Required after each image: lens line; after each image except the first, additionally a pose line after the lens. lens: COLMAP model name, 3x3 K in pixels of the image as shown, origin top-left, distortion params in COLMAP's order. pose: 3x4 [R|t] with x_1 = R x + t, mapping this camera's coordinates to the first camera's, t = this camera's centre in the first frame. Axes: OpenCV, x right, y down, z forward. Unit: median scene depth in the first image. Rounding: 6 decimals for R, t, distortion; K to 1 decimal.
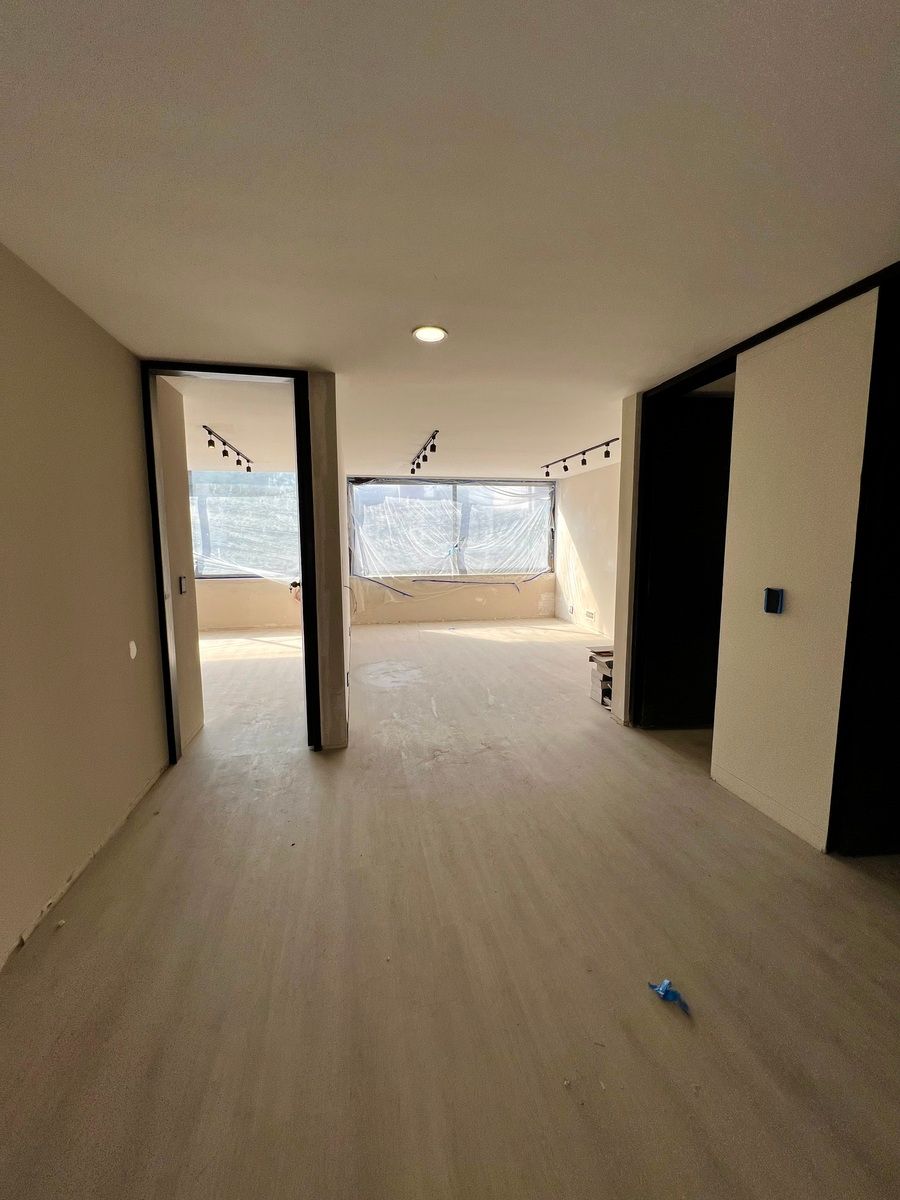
lens RADIAL K [[480.9, 0, 456.8], [0, 480.9, 595.7], [0, 0, 1]] dist [-0.000618, 0.000375]
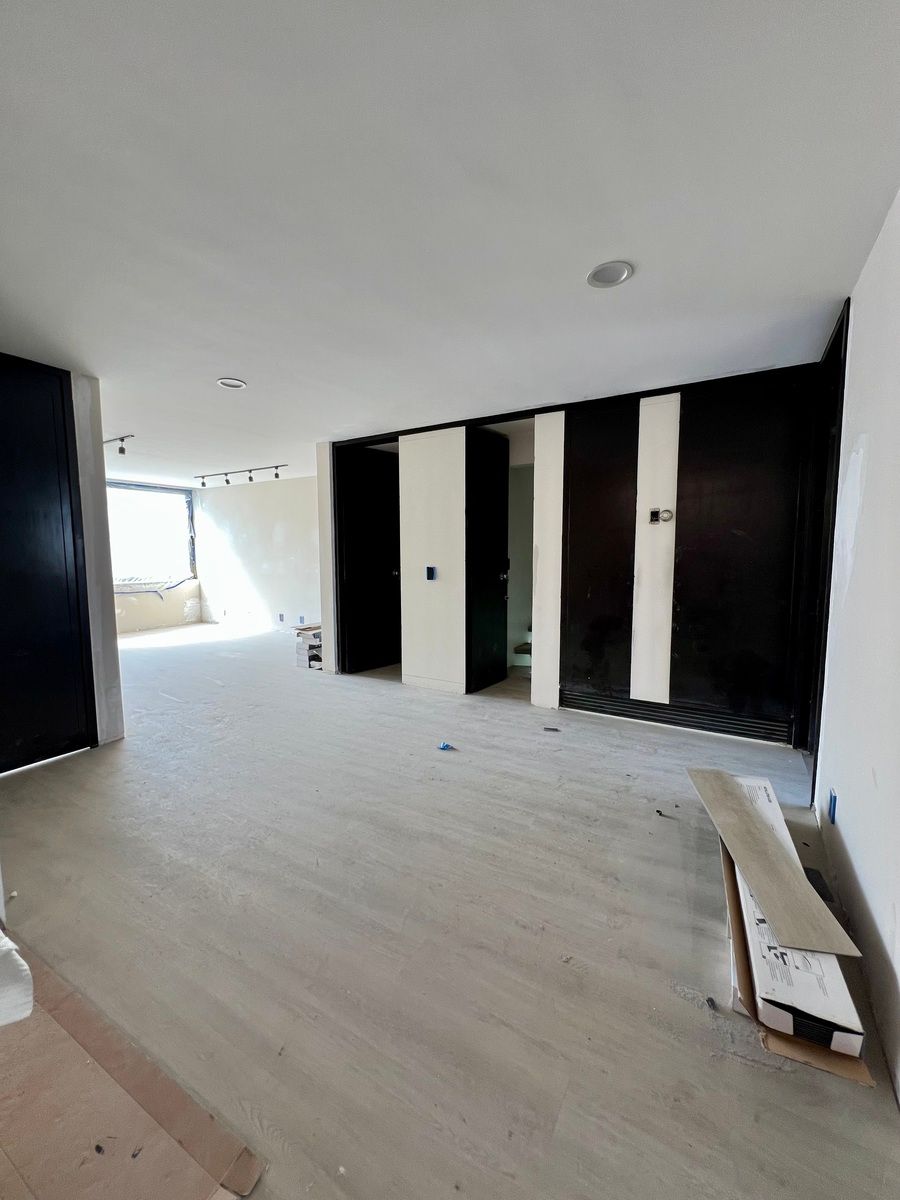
lens RADIAL K [[480.9, 0, 446.2], [0, 480.9, 598.4], [0, 0, 1]] dist [-0.000618, 0.000375]
pose [[0.681491, -0.072629, 0.728214, -0.409530], [0.087686, 0.995998, 0.017277, 0.049229], [-0.726555, 0.052080, 0.685132, -0.195104]]
